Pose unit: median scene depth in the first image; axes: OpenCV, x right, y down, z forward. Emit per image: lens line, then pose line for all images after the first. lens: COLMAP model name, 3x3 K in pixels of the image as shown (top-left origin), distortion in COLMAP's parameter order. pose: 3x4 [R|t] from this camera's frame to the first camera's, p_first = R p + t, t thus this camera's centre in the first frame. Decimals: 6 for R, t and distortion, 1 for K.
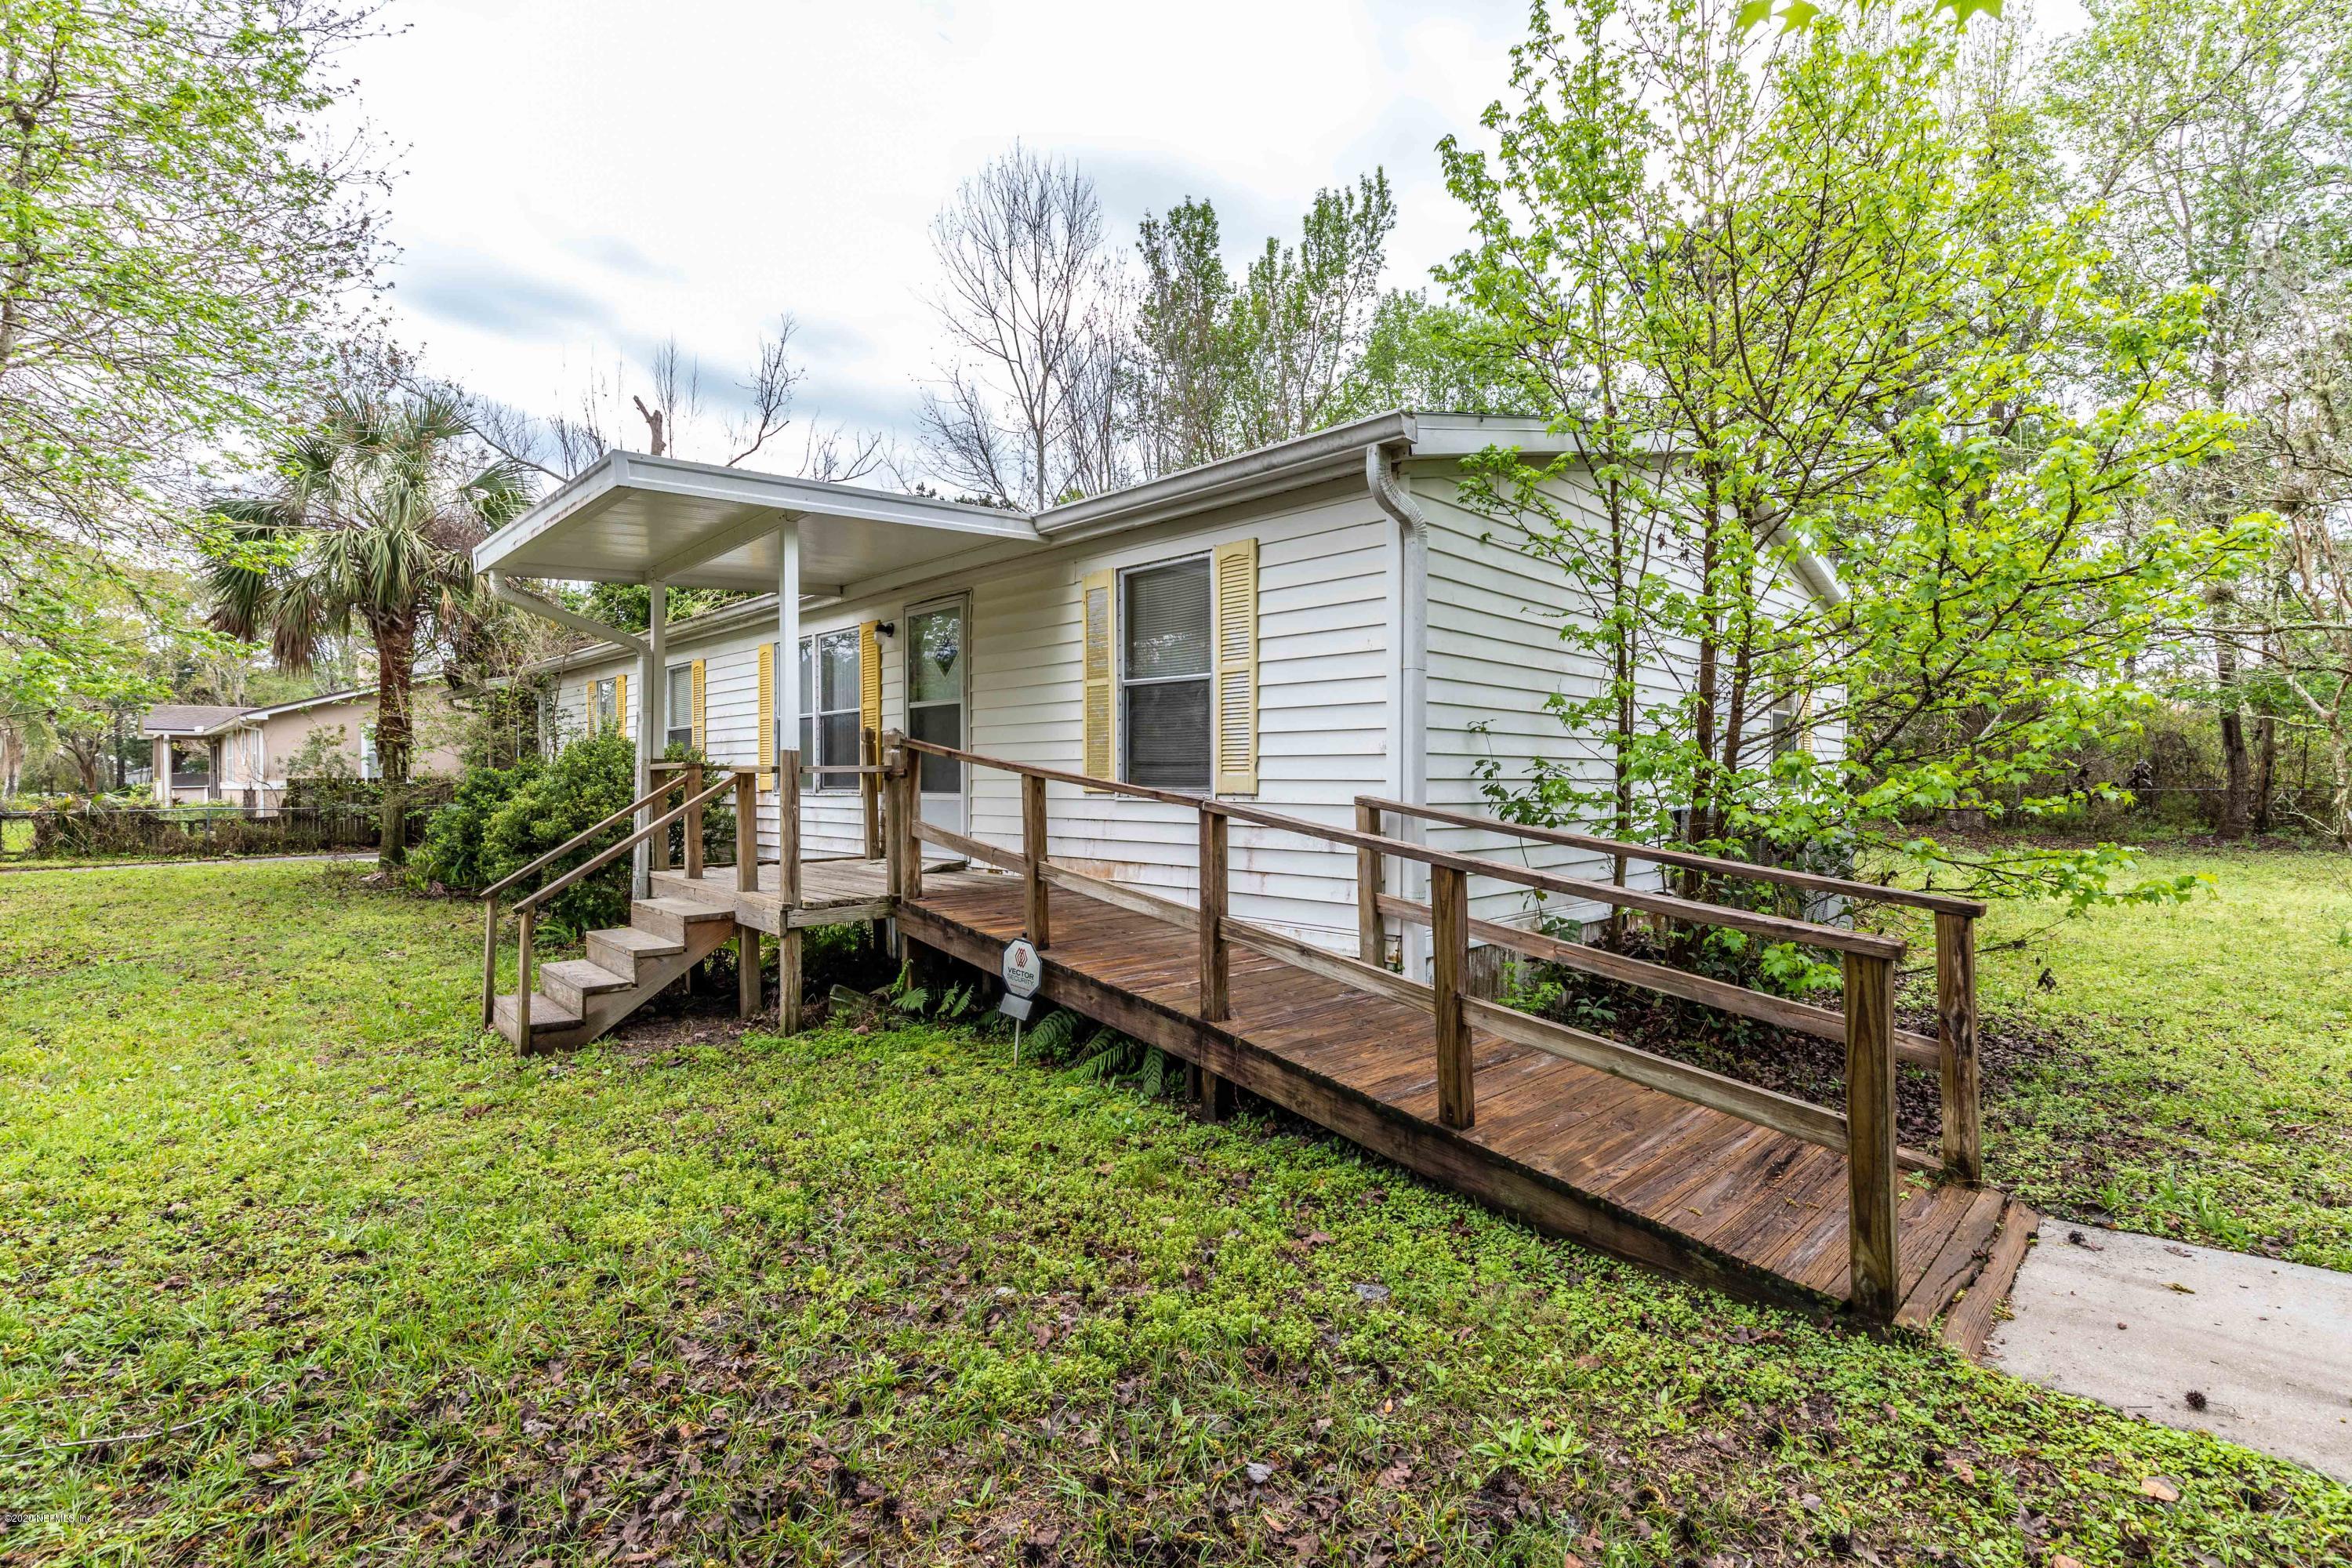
lens RADIAL K [[1048.6, 0, 1176.0], [0, 1048.6, 784.0], [0, 0, 1]] dist [0.009834, -0.000261]
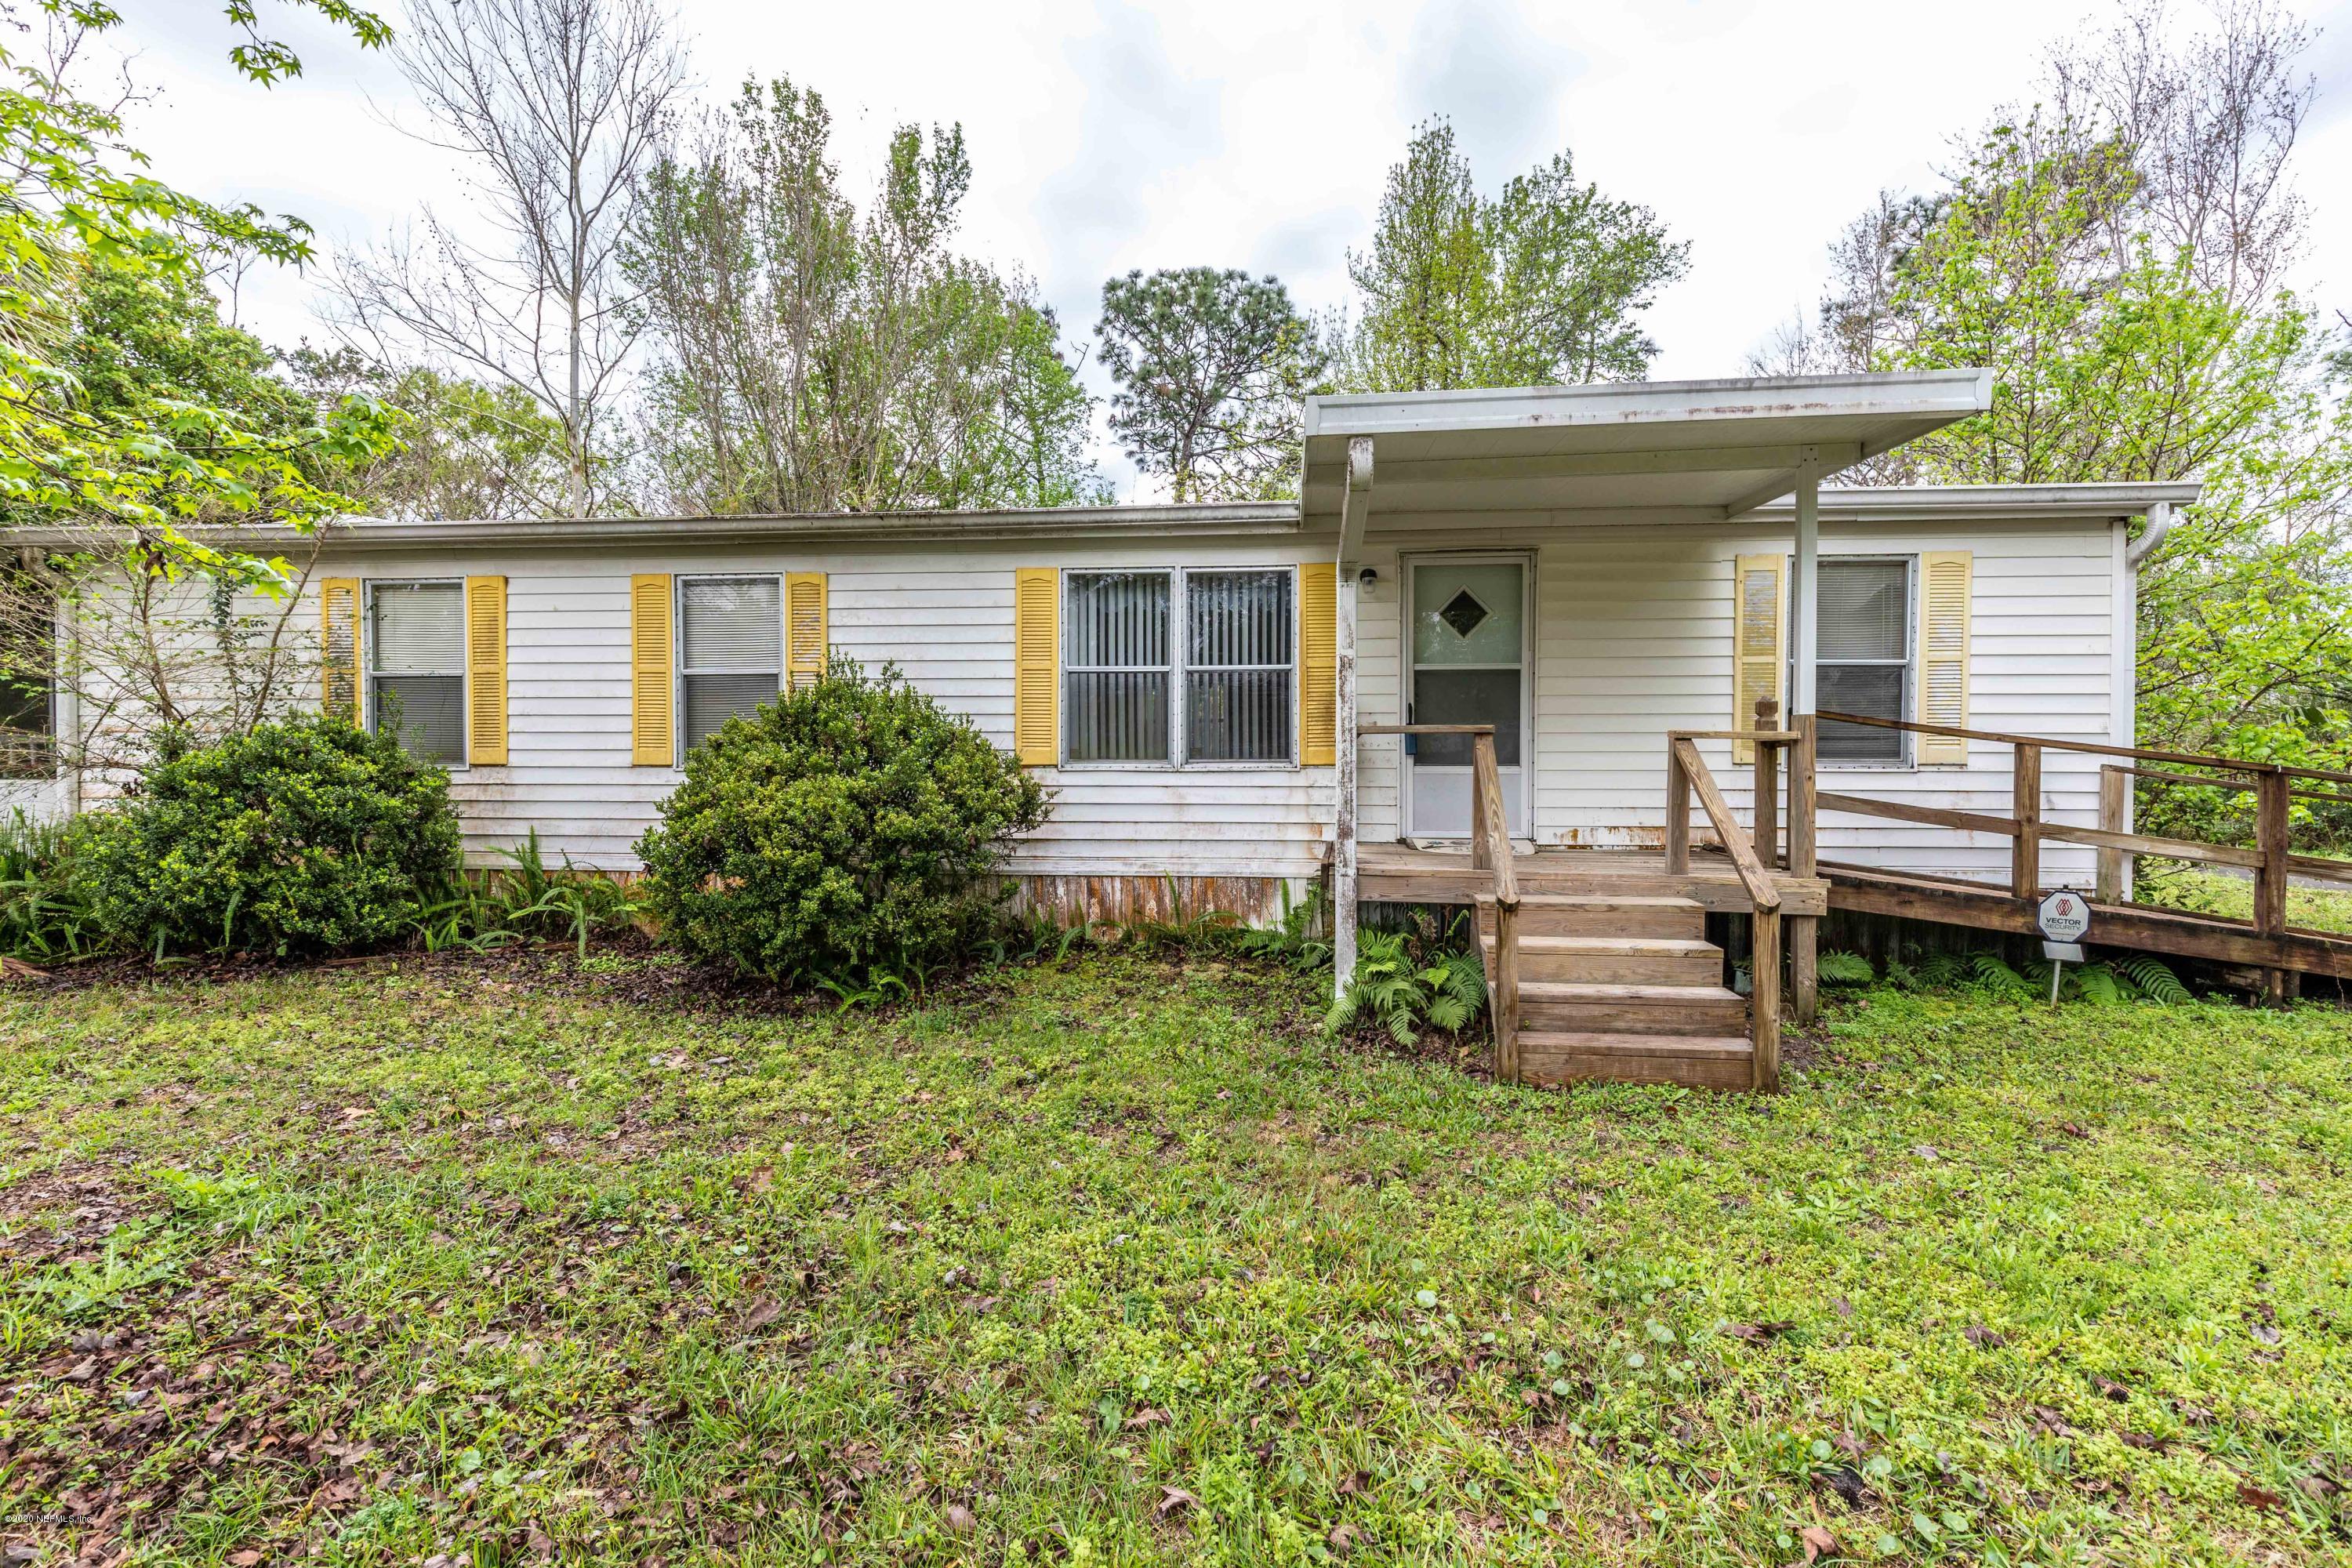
lens RADIAL K [[1048.6, 0, 1176.0], [0, 1048.6, 784.0], [0, 0, 1]] dist [0.009834, -0.000261]
pose [[0.769398, -0.009542, 0.638698, -1.334791], [-0.000166, 0.999885, 0.015137, 0.014330], [-0.638769, -0.011753, 0.769309, 0.618729]]
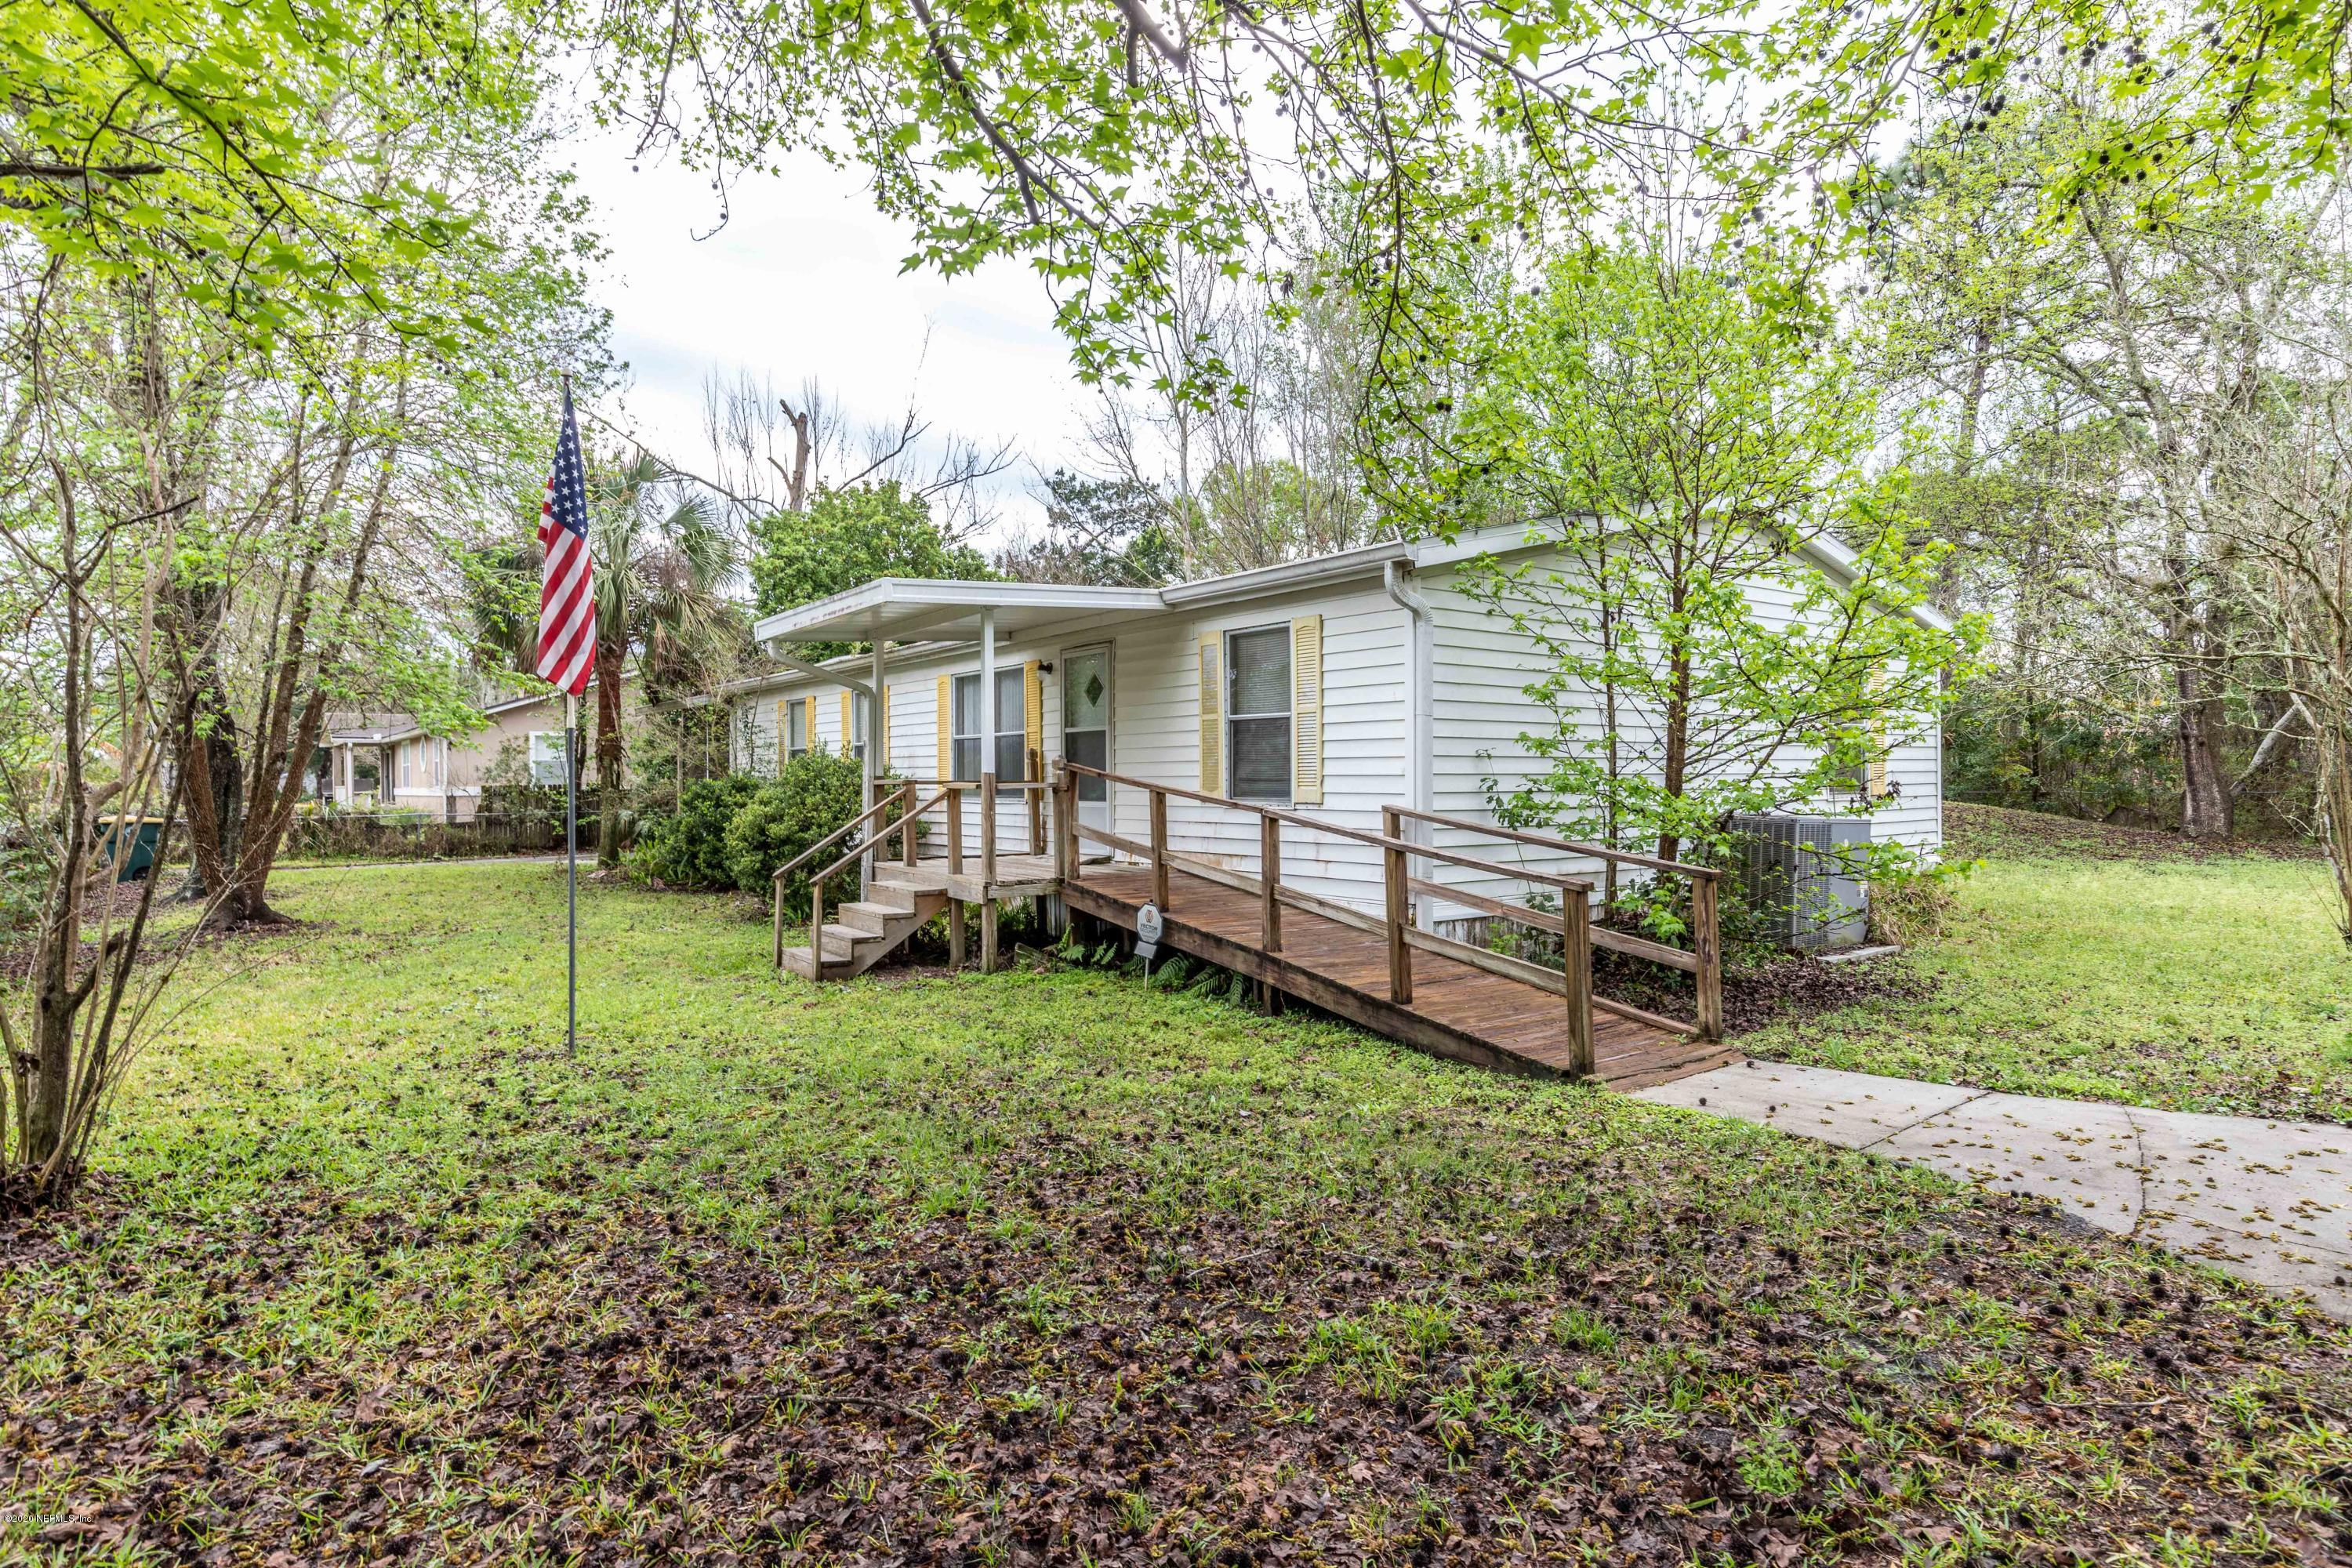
lens RADIAL K [[1239.1, 0, 1176.0], [0, 1239.1, 784.0], [0, 0, 1]] dist [0.000125, 0.000000]
pose [[0.989891, -0.004223, -0.141767, 0.112350], [0.004183, 0.999991, -0.000577, -0.014362], [0.141768, -0.000022, 0.989900, -0.584909]]
